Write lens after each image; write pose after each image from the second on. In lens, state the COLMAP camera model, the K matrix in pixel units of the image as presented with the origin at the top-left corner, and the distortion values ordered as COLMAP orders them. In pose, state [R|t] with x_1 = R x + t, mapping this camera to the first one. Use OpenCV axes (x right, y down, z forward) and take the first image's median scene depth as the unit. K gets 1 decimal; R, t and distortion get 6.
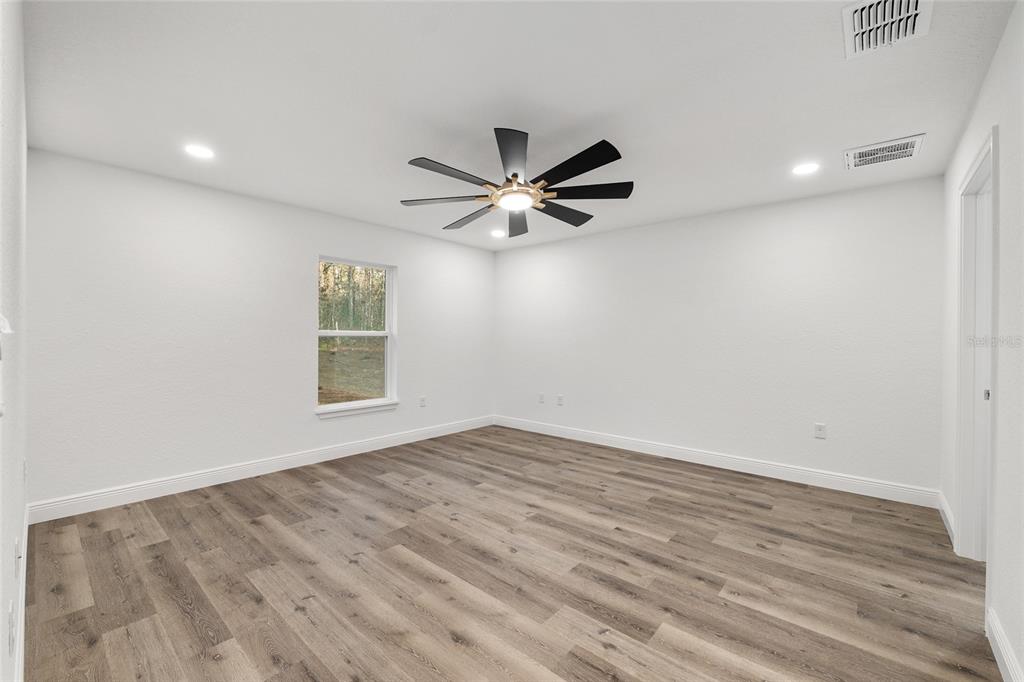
lens RADIAL K [[416.9, 0, 513.1], [0, 416.9, 340.2], [0, 0, 1]] dist [-0.010629, 0.000324]
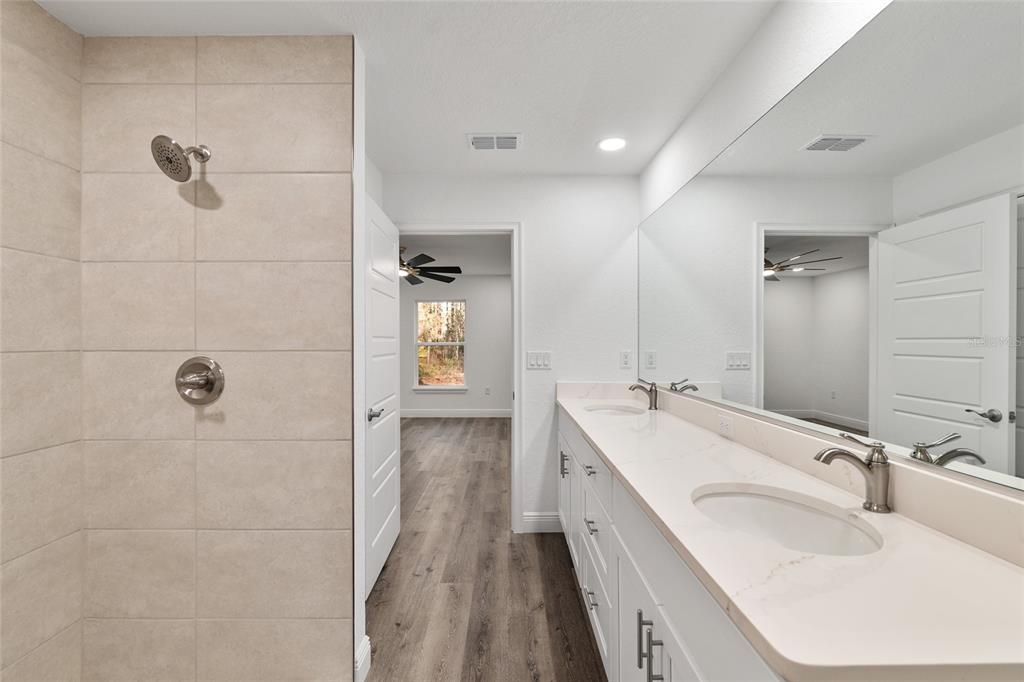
lens RADIAL K [[441.9, 0, 511.8], [0, 441.9, 343.0], [0, 0, 1]] dist [-0.006171, 0.000278]
pose [[0.662176, -0.004036, -0.749338, 1.732594], [-0.001325, 0.999978, -0.006556, -0.011486], [0.749348, 0.005334, 0.662155, 0.098612]]
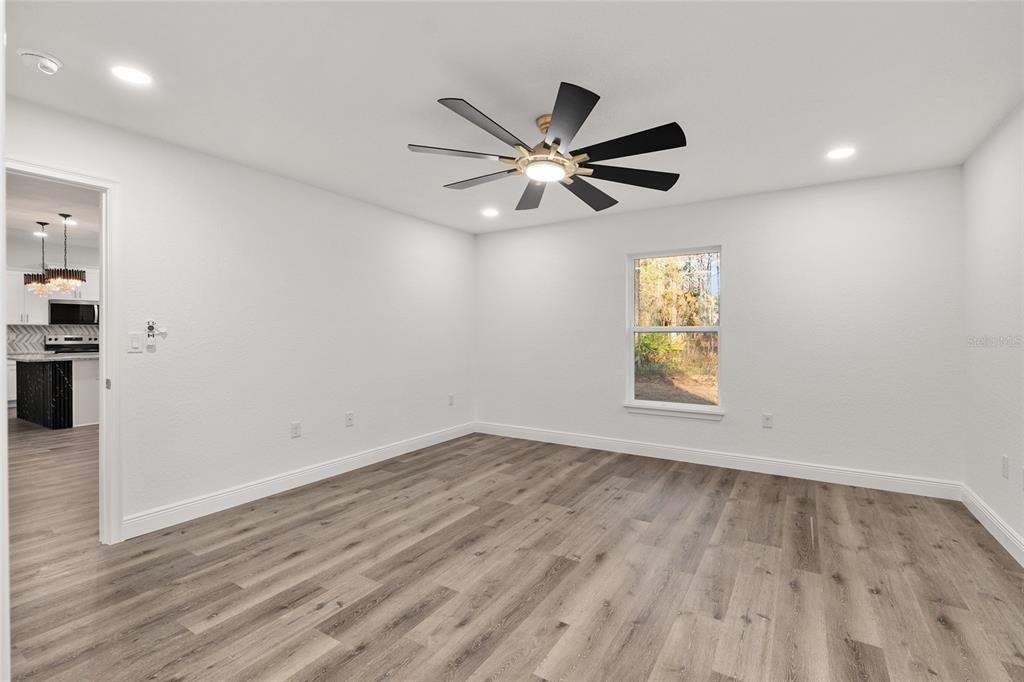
lens RADIAL K [[465.7, 0, 512.8], [0, 465.7, 333.9], [0, 0, 1]] dist [0.000115, 0.000584]
pose [[0.156832, -0.003779, -0.987618, 0.913037], [-0.004276, 0.999981, -0.004506, 0.003319], [0.987616, 0.004929, 0.156813, 0.769421]]
